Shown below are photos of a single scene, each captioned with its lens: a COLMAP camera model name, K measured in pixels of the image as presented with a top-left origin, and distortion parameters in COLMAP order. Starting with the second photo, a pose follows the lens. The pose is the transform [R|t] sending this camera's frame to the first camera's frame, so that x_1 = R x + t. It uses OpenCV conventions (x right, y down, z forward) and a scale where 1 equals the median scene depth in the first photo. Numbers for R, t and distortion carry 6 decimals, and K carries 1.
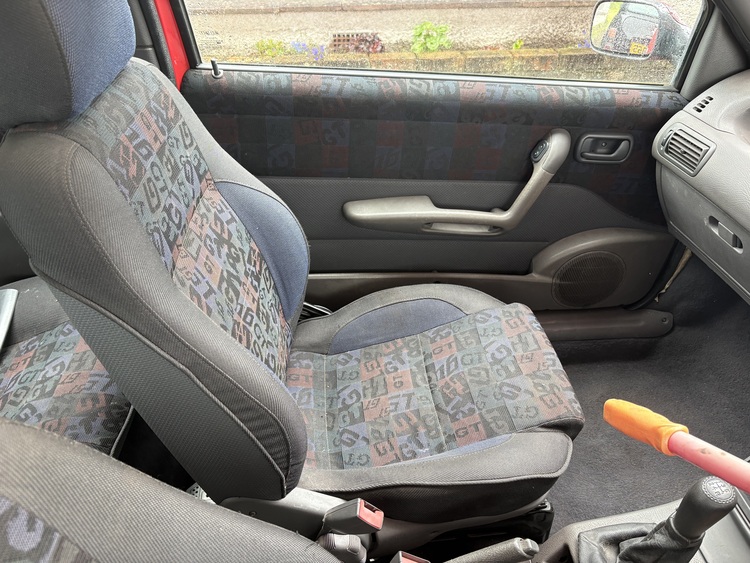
lens RADIAL K [[575.6, 0, 377.6], [0, 575.6, 280.0], [0, 0, 1]] dist [0.053904, -0.064930]
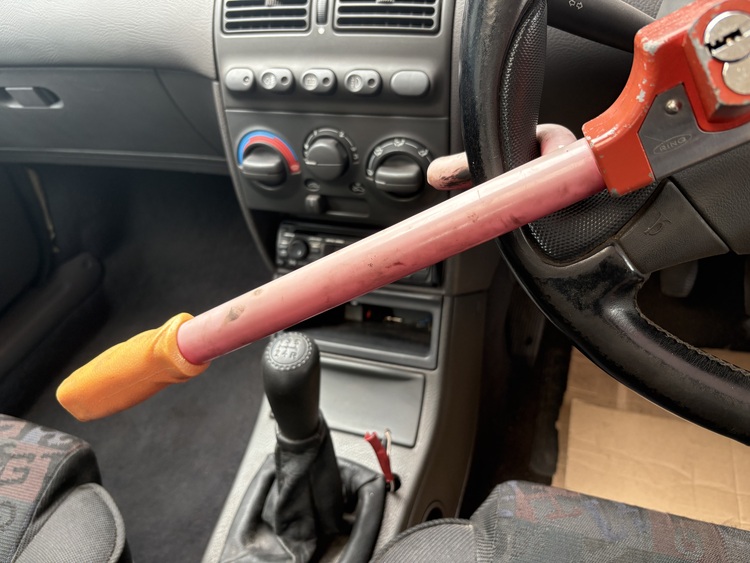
lens RADIAL K [[575.6, 0, 377.6], [0, 575.6, 280.0], [0, 0, 1]] dist [0.053904, -0.064930]
pose [[0.387253, -0.636939, 0.666591, 0.167056], [0.624495, 0.713100, 0.318582, 0.109575], [-0.678263, 0.292911, 0.673916, 0.323894]]
